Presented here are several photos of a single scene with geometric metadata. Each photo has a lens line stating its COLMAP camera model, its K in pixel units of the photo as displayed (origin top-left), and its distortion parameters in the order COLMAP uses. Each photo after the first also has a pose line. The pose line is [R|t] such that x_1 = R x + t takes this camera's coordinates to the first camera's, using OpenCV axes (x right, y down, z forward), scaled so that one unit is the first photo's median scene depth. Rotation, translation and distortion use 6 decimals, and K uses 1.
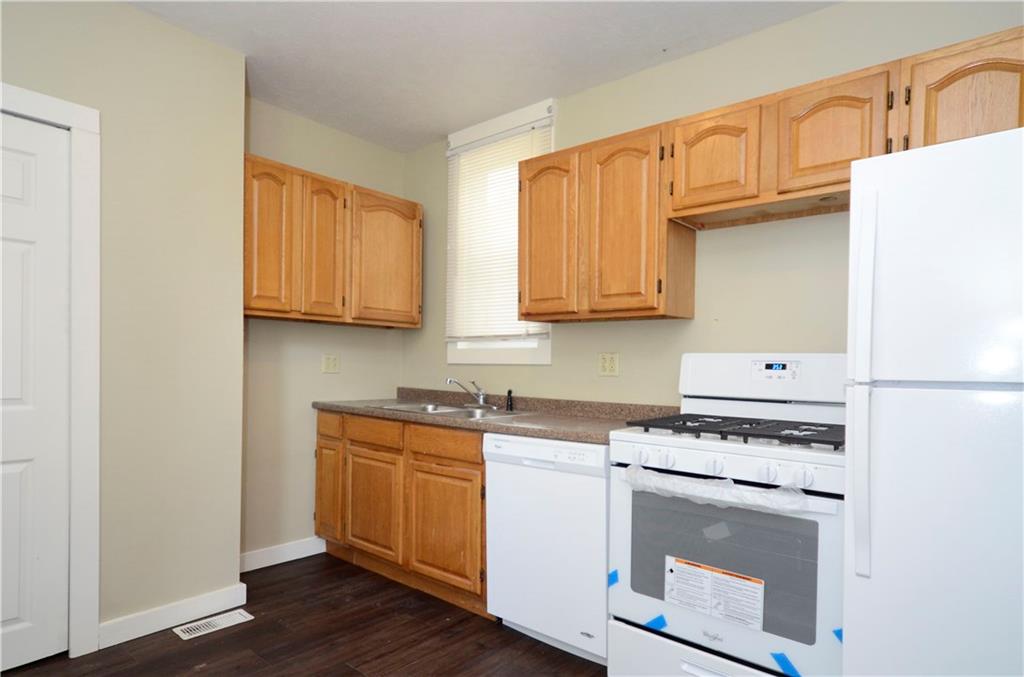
lens RADIAL K [[577.1, 0, 512.6], [0, 577.1, 363.5], [0, 0, 1]] dist [0.001649, 0.000320]
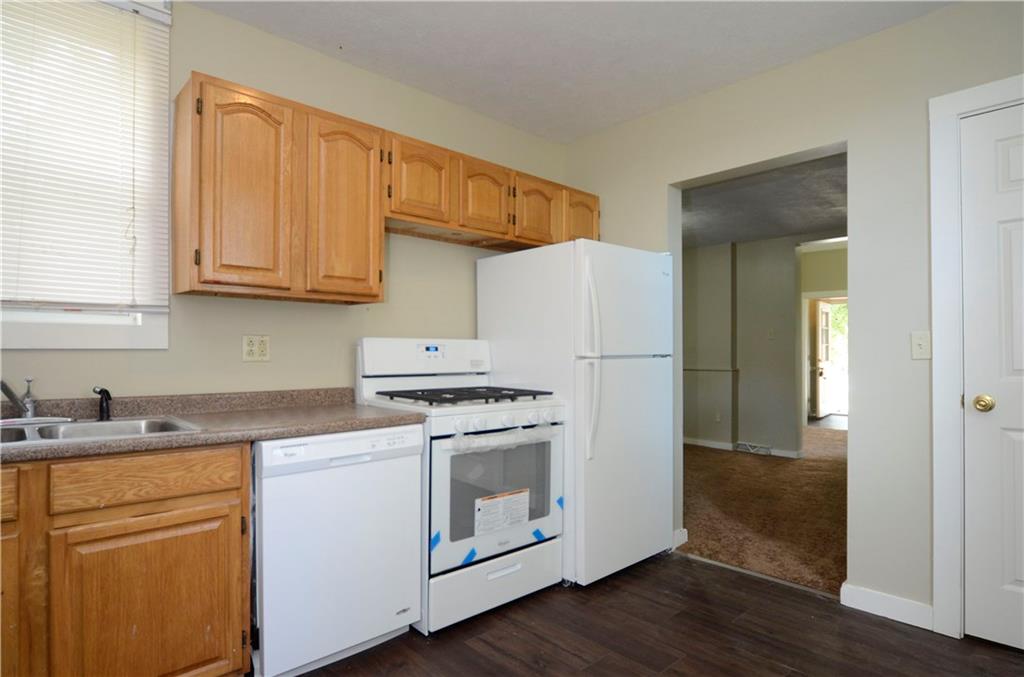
lens RADIAL K [[559.3, 0, 512.0], [0, 559.3, 338.5], [0, 0, 1]] dist [-0.006490, -0.001569]
pose [[0.132499, 0.005245, 0.991169, -0.819860], [-0.002250, 0.999985, -0.004991, -0.012652], [-0.991181, -0.001569, 0.132509, 0.661731]]
